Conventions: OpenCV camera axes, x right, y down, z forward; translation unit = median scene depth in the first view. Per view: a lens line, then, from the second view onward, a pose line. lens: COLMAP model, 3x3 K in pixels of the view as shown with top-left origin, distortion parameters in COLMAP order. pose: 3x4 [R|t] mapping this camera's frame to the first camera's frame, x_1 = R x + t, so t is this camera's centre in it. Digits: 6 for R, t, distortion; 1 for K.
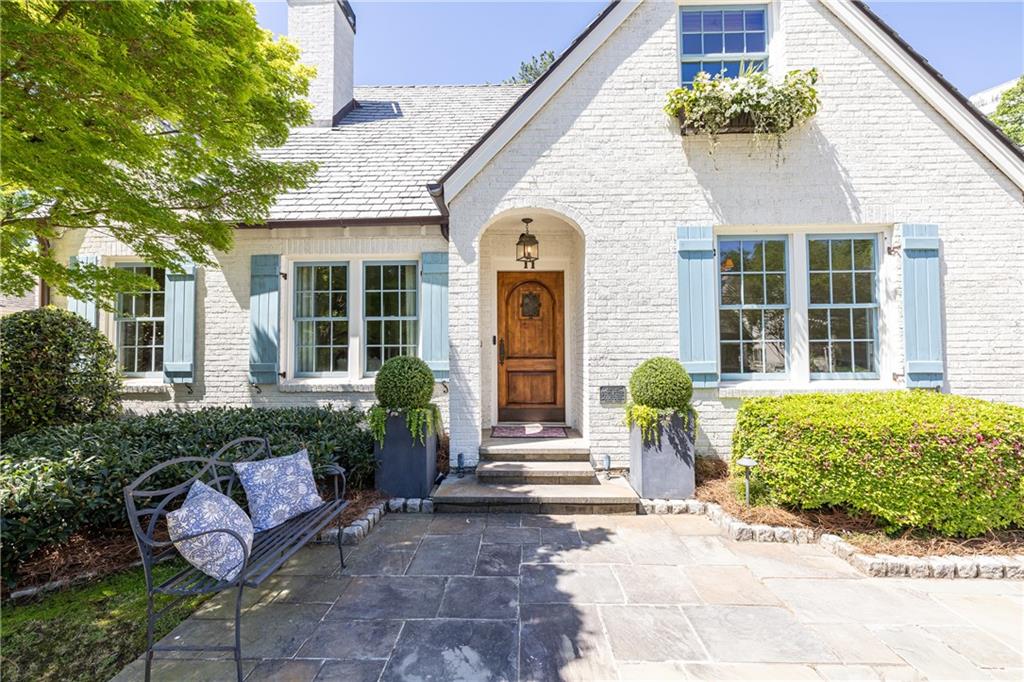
lens RADIAL K [[429.8, 0, 512.0], [0, 429.8, 341.0], [0, 0, 1]] dist [0.000661, 0.000020]
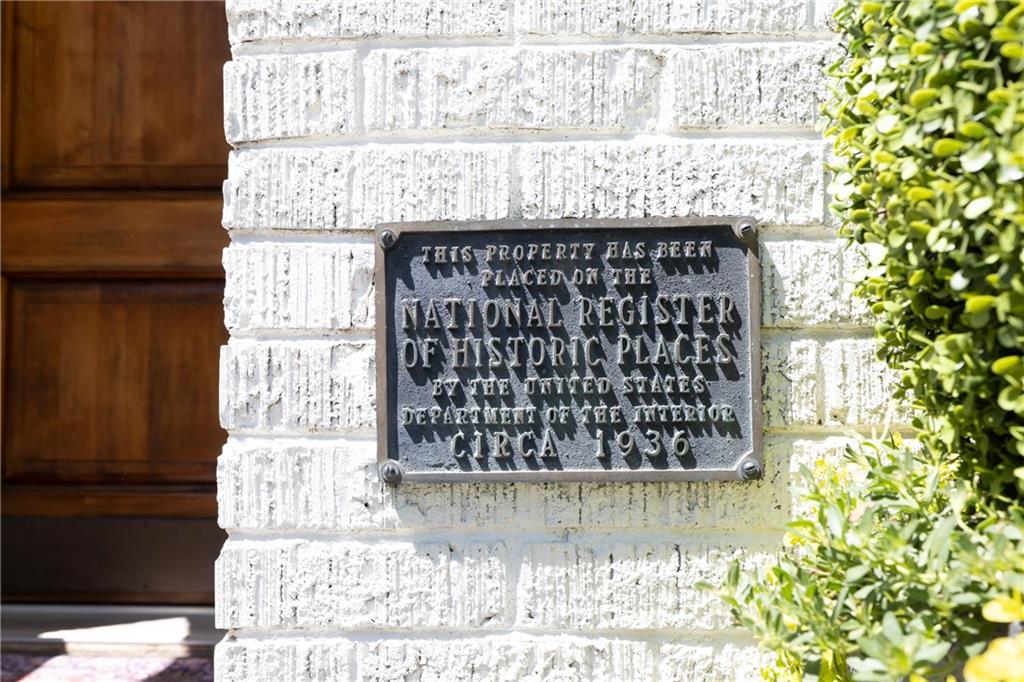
lens RADIAL K [[1015.4, 0, 512.0], [0, 1015.4, 341.0], [0, 0, 1]] dist [0.000217, 0.000348]
pose [[0.999931, 0.002407, 0.011491, 0.211504], [-0.002457, 0.999988, 0.004343, 0.115849], [-0.011480, -0.004371, 0.999925, 0.797348]]
